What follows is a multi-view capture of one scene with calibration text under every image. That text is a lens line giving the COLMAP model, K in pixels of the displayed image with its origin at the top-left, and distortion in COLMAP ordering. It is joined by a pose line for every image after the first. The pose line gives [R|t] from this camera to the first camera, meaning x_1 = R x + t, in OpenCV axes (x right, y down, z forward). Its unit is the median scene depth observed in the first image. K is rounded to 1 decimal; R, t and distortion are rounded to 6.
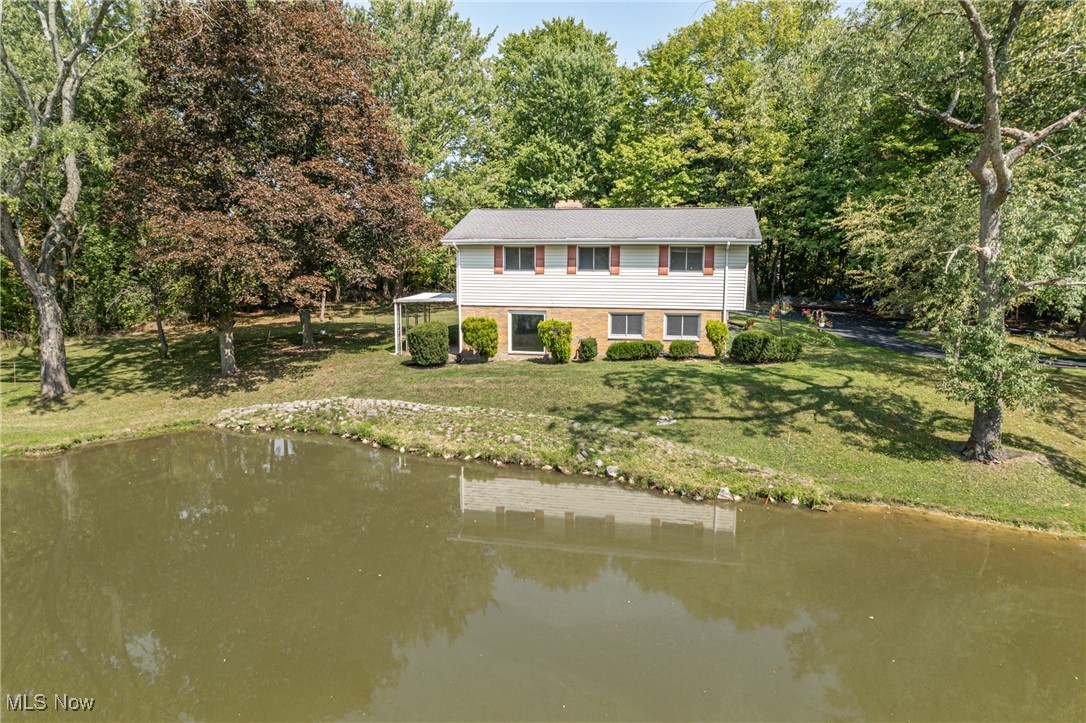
lens RADIAL K [[697.4, 0, 545.1], [0, 697.4, 362.3], [0, 0, 1]] dist [-0.065395, 0.068913]
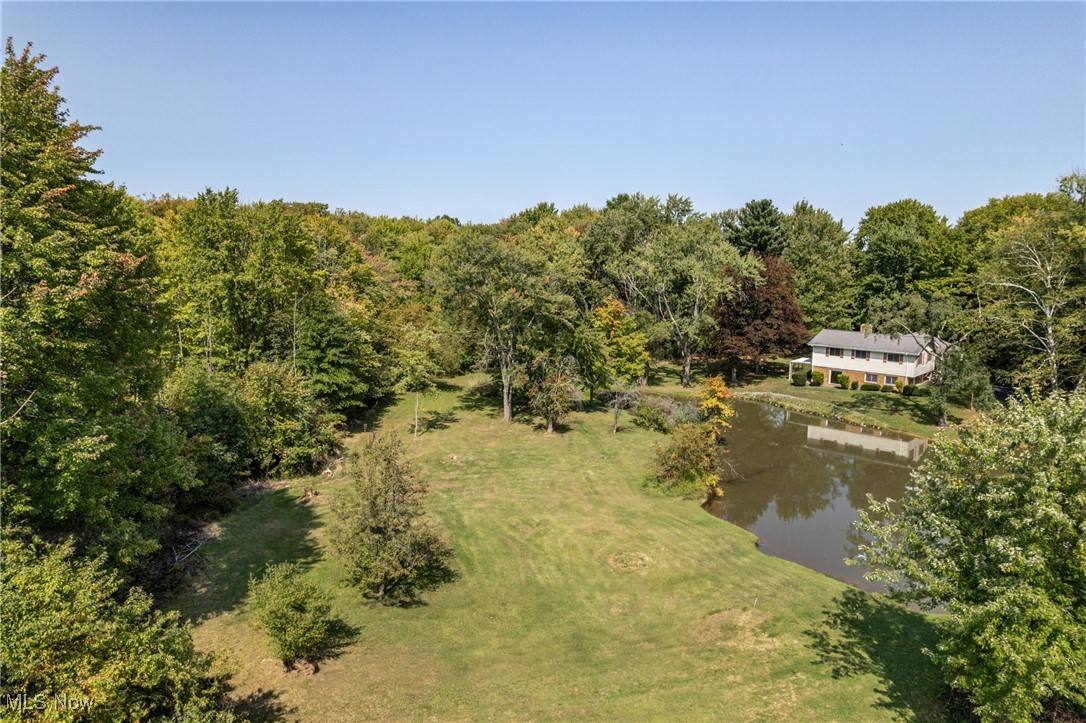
lens RADIAL K [[697.4, 0, 545.1], [0, 697.4, 362.3], [0, 0, 1]] dist [-0.065395, 0.068913]
pose [[0.835765, 0.083614, -0.542683, 0.554201], [-0.084584, 0.996146, 0.023216, -0.074177], [0.542533, 0.026499, 0.839616, -2.213004]]
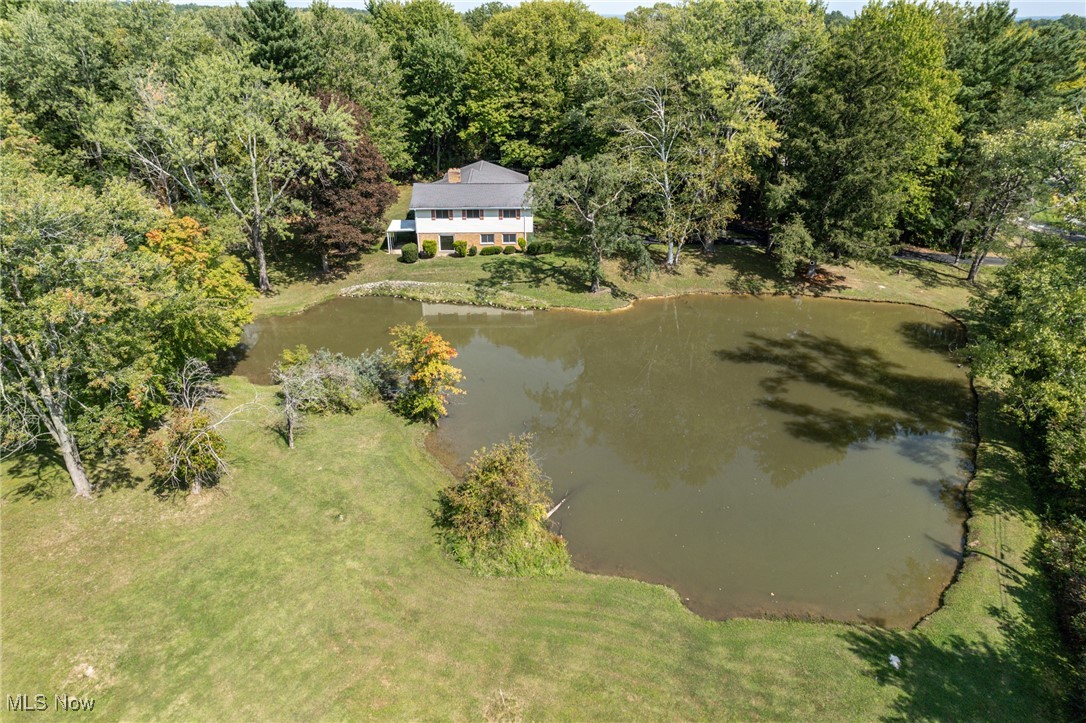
lens RADIAL K [[697.4, 0, 545.1], [0, 697.4, 362.3], [0, 0, 1]] dist [-0.065395, 0.068913]
pose [[0.971359, -0.106025, 0.212649, -0.273841], [0.033864, 0.947566, 0.317762, -0.441231], [-0.235190, -0.301460, 0.924017, -1.577176]]
